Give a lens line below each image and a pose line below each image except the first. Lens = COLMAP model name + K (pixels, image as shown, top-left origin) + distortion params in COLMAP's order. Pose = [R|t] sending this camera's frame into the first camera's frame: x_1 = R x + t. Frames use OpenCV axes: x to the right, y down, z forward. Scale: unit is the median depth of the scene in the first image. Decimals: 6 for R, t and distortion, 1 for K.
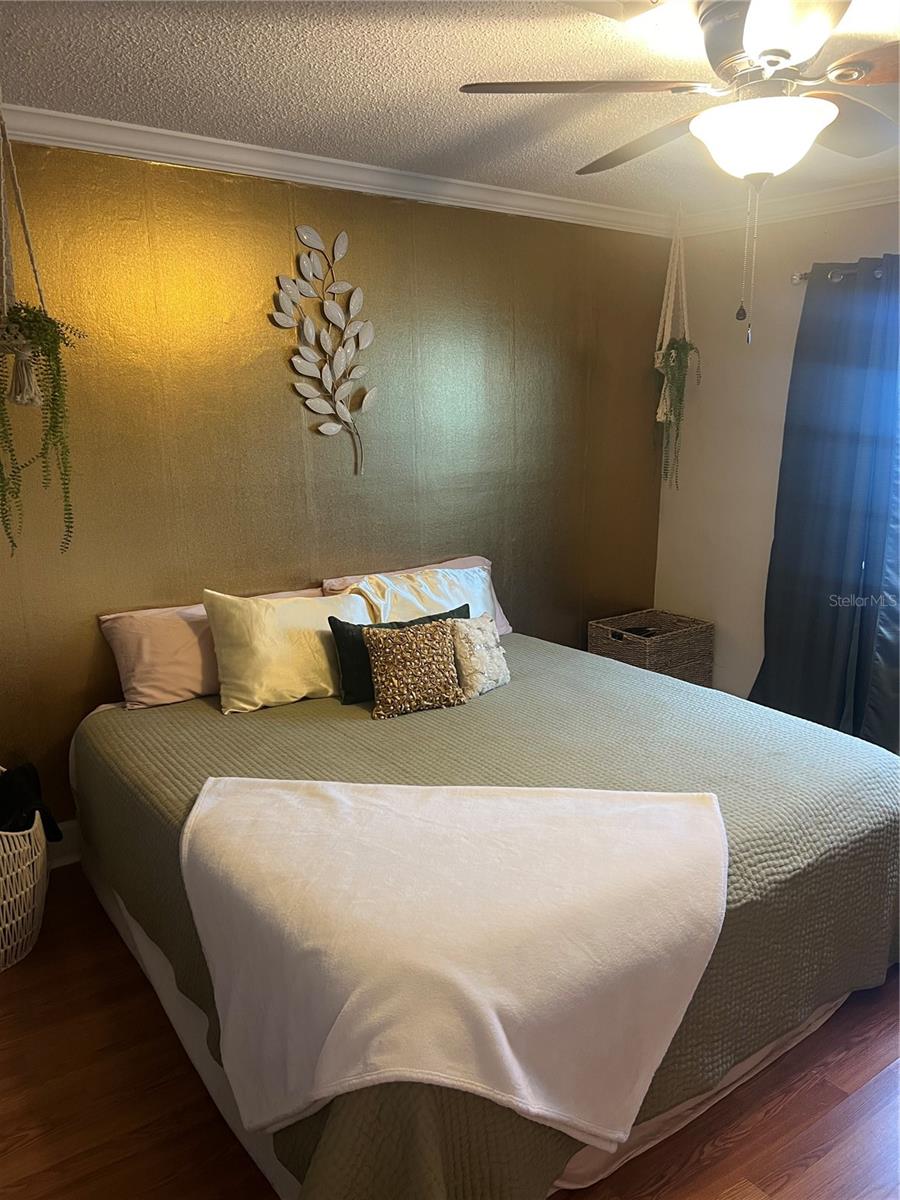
lens RADIAL K [[913.8, 0, 458.1], [0, 913.8, 598.2], [0, 0, 1]] dist [0.061244, -0.068379]
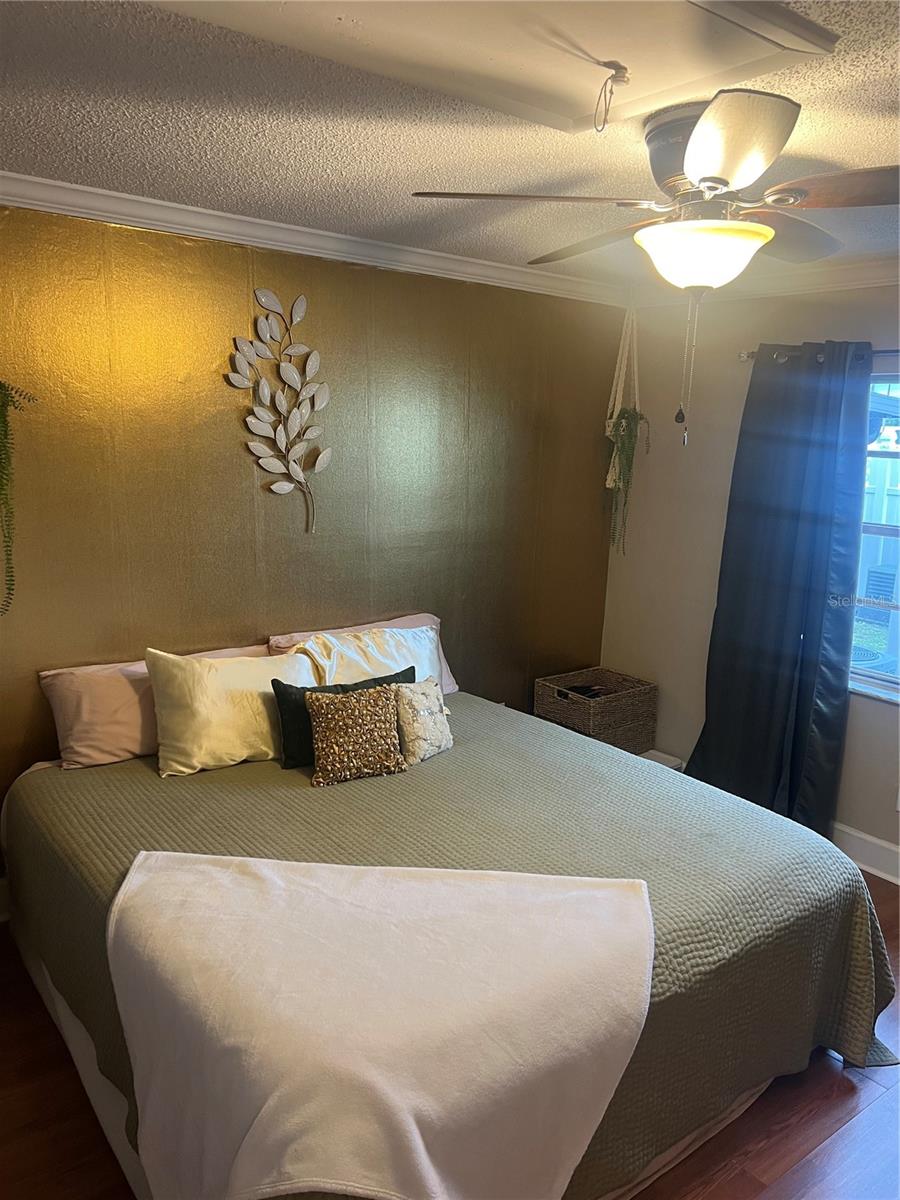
lens RADIAL K [[913.8, 0, 449.8], [0, 913.8, 601.2], [0, 0, 1]] dist [0.061244, -0.068379]
pose [[0.998811, 0.032659, 0.036195, 0.013926], [-0.031717, 0.999151, -0.026302, -0.047319], [-0.037023, 0.025123, 0.998999, -0.009325]]
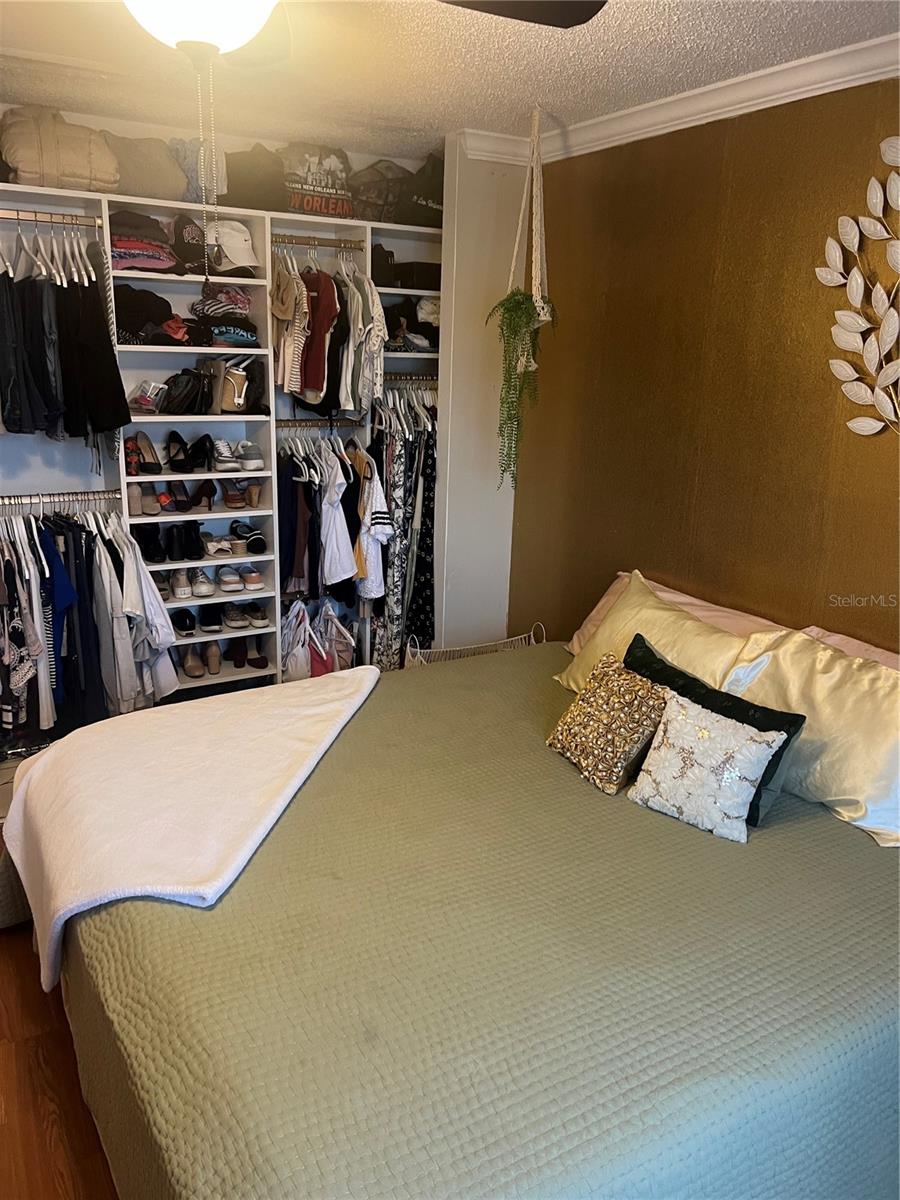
lens RADIAL K [[913.8, 0, 451.2], [0, 913.8, 598.9], [0, 0, 1]] dist [0.061244, -0.068379]
pose [[-0.097843, 0.264532, -0.959401, 0.724712], [-0.247633, 0.927234, 0.280917, -0.218082], [0.963901, 0.265065, -0.025217, 0.892286]]
